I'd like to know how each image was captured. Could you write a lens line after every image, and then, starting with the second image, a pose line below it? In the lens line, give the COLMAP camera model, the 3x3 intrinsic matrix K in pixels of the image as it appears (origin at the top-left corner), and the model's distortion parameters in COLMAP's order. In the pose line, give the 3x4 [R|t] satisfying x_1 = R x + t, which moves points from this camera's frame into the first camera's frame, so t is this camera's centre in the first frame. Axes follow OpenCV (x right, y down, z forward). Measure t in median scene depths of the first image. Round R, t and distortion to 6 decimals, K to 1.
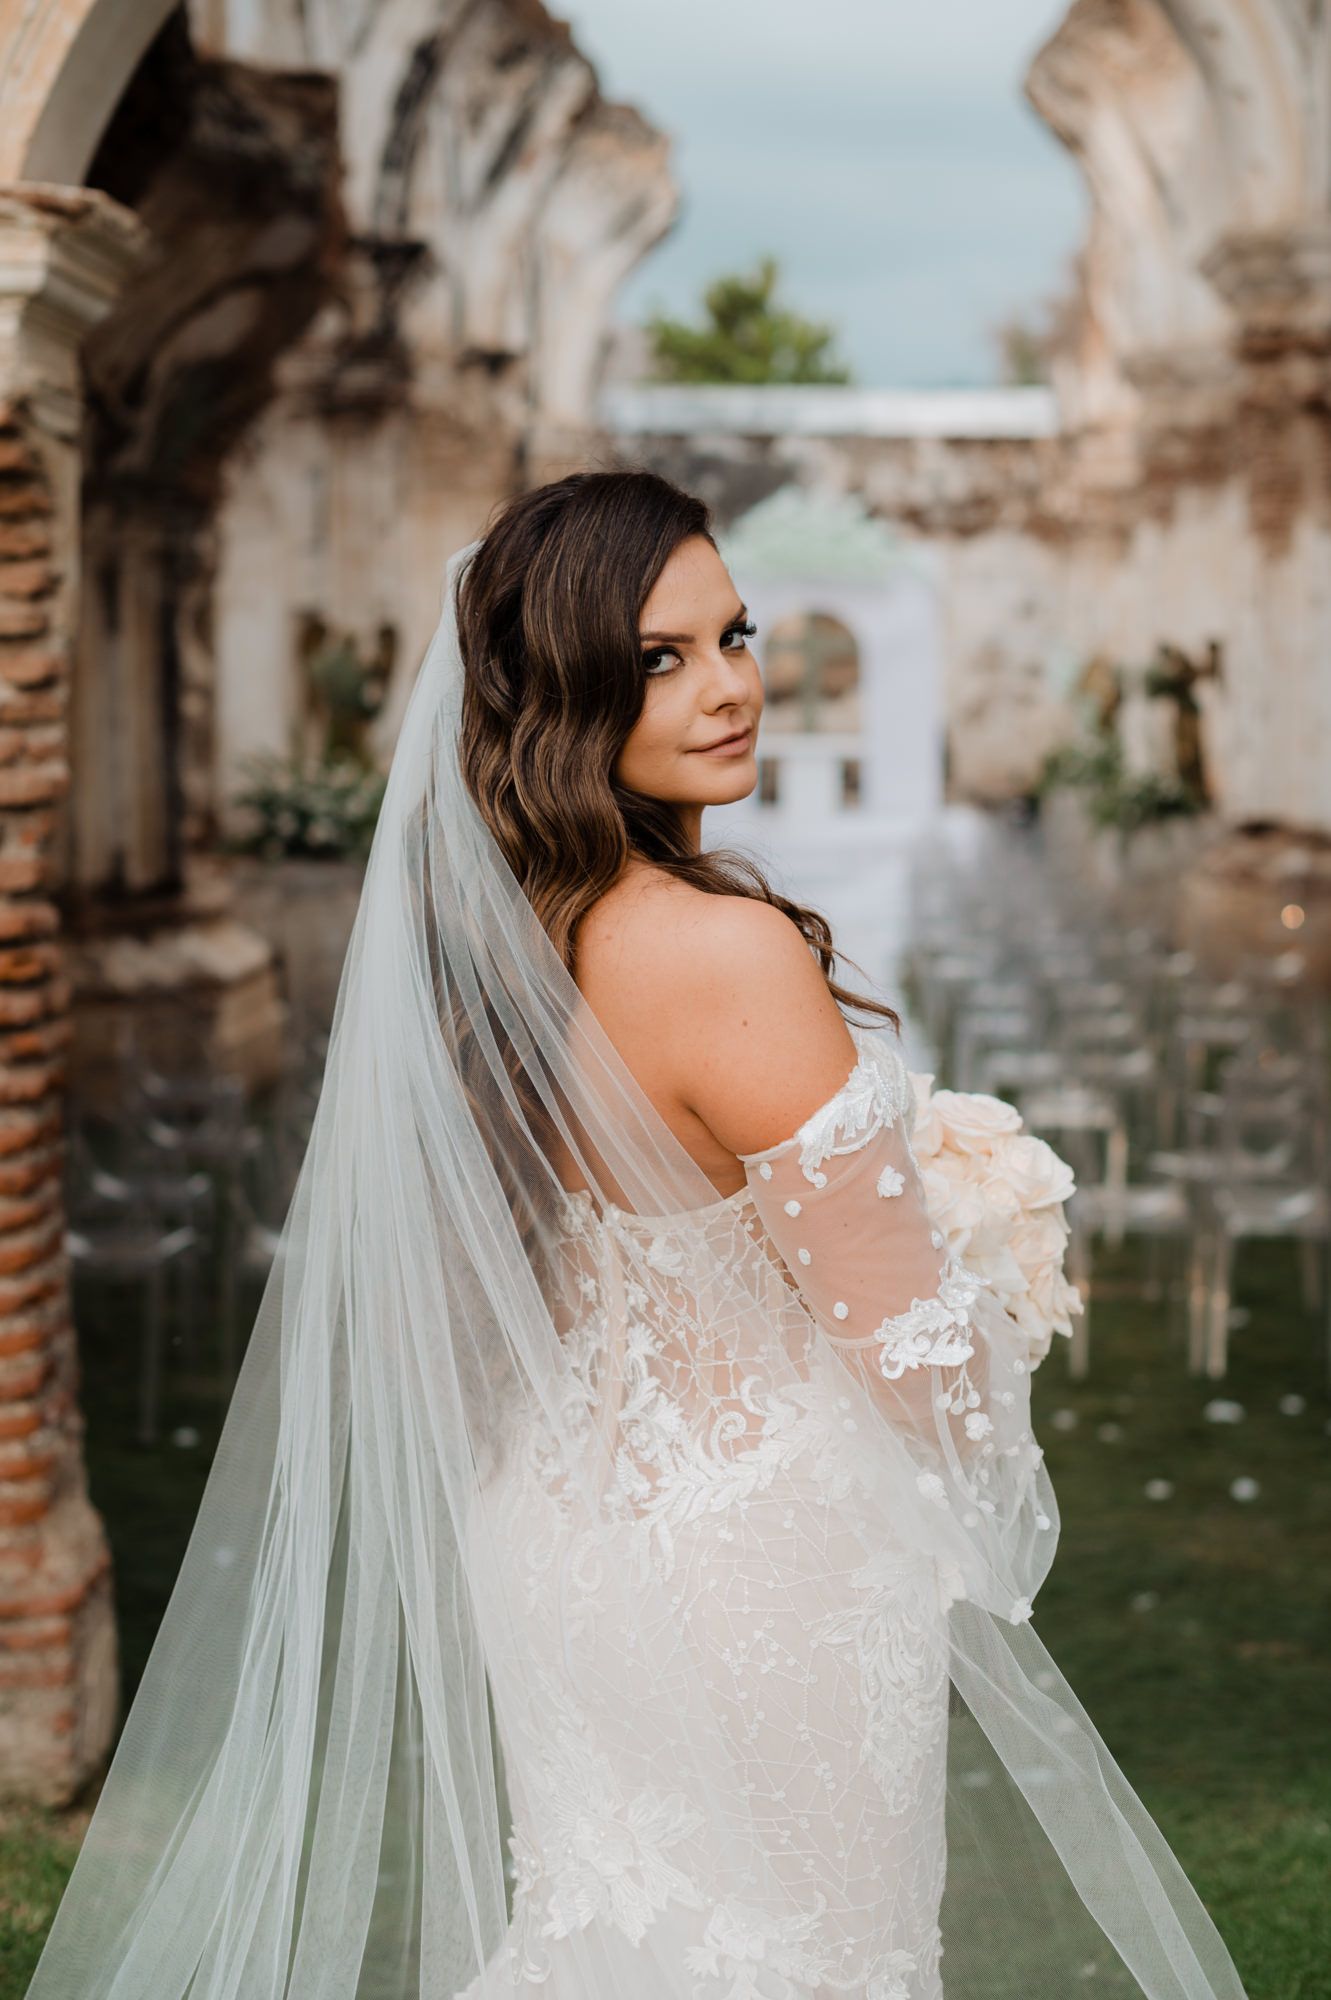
lens RADIAL K [[3067.9, 0, 674.1], [0, 3067.9, 1042.4], [0, 0, 1]] dist [-0.128103, 0.023618]
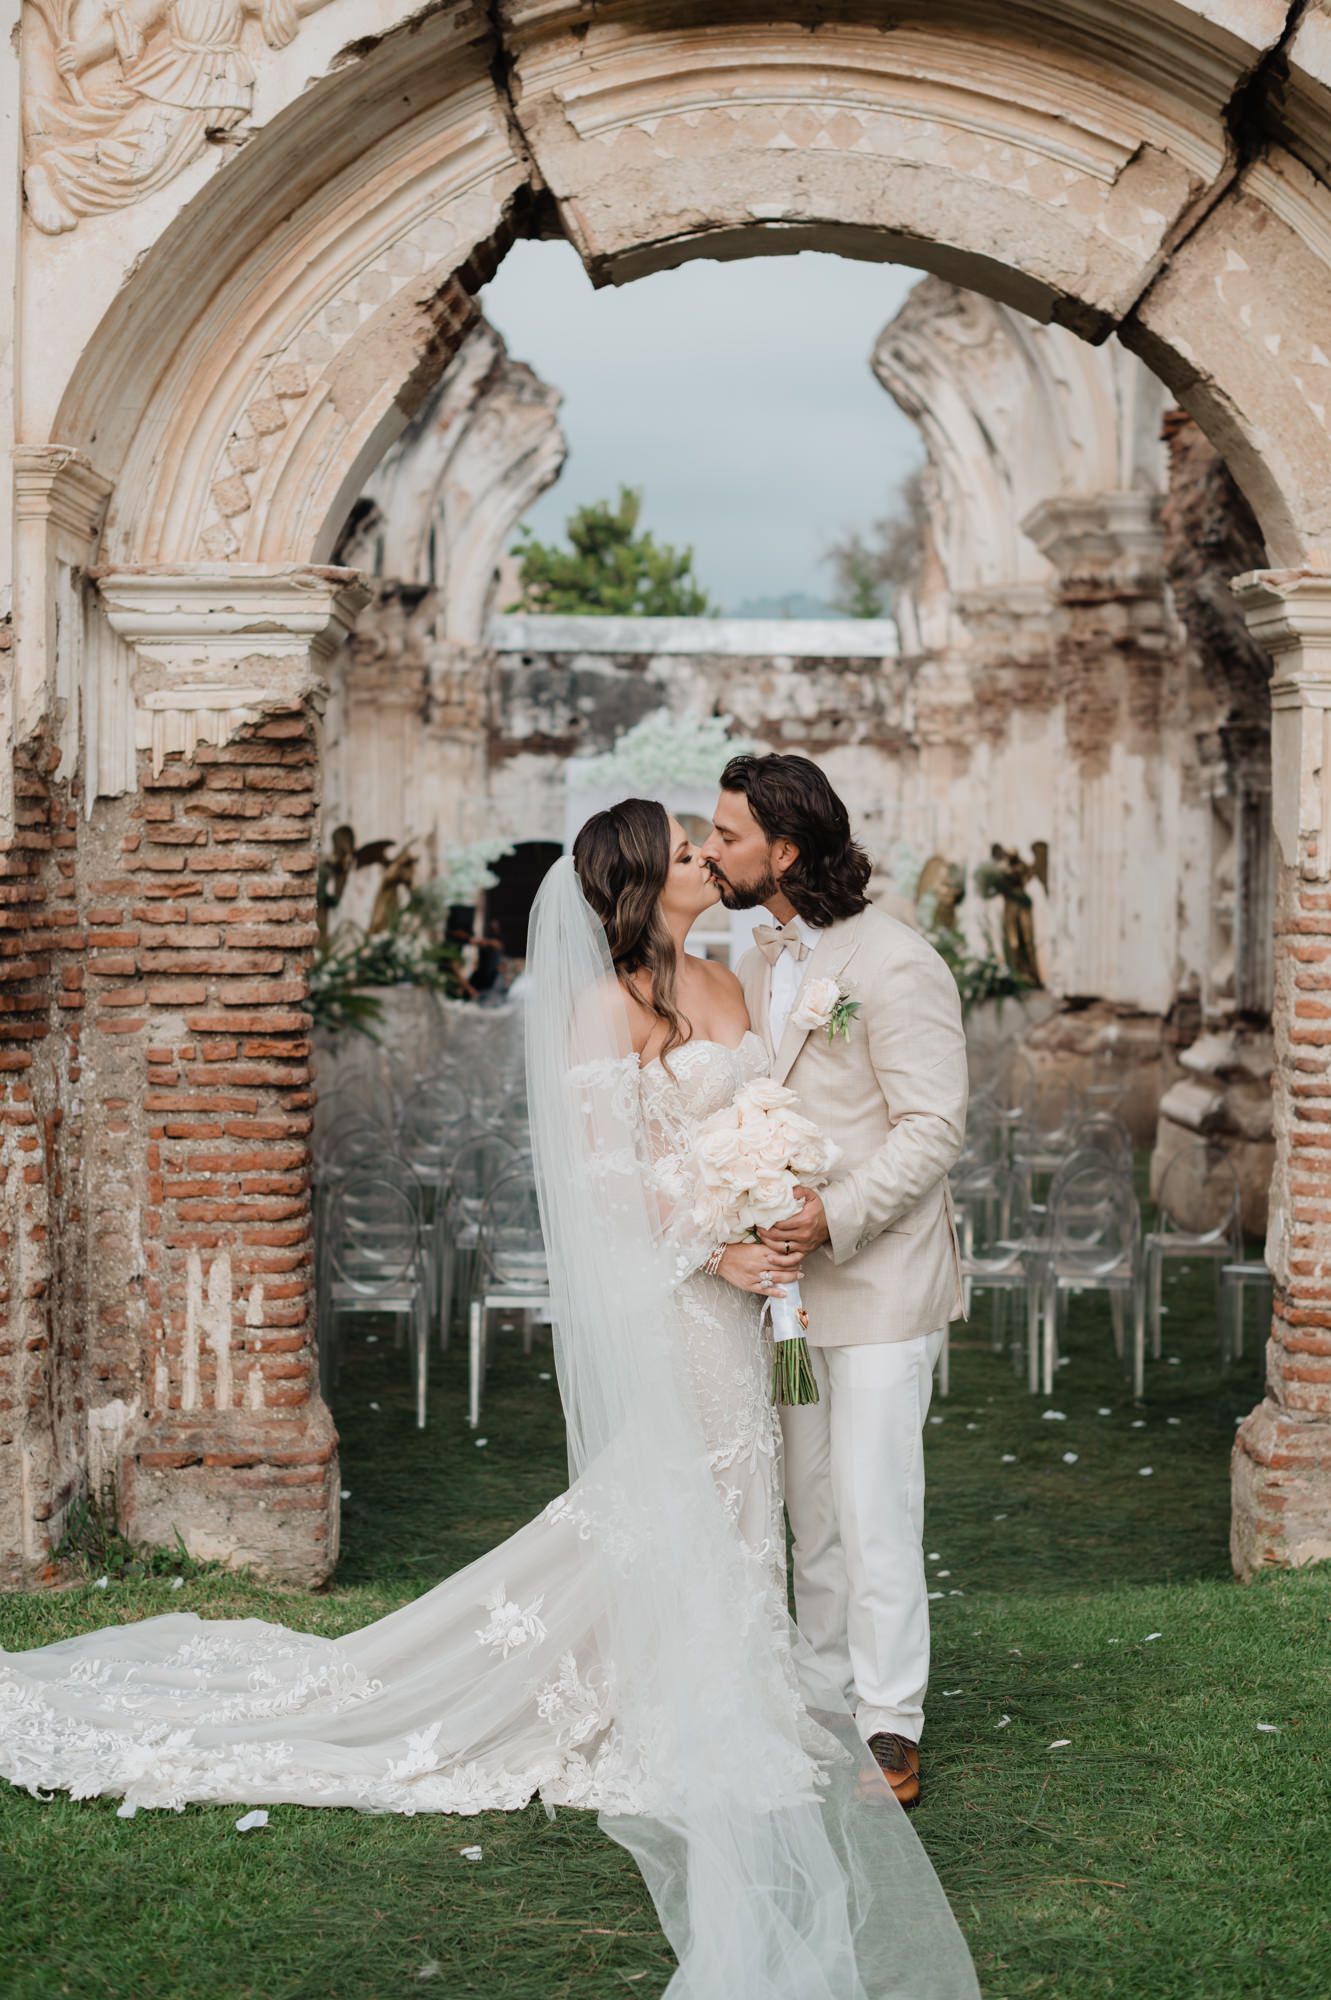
lens RADIAL K [[2929.2, 0, 637.0], [0, 2929.2, 1032.2], [0, 0, 1]] dist [-0.135217, 0.026591]
pose [[0.999285, 0.003035, 0.037697, -0.023408], [-0.000575, 0.997878, -0.065106, 0.015826], [-0.037815, 0.065037, 0.997166, -0.127144]]
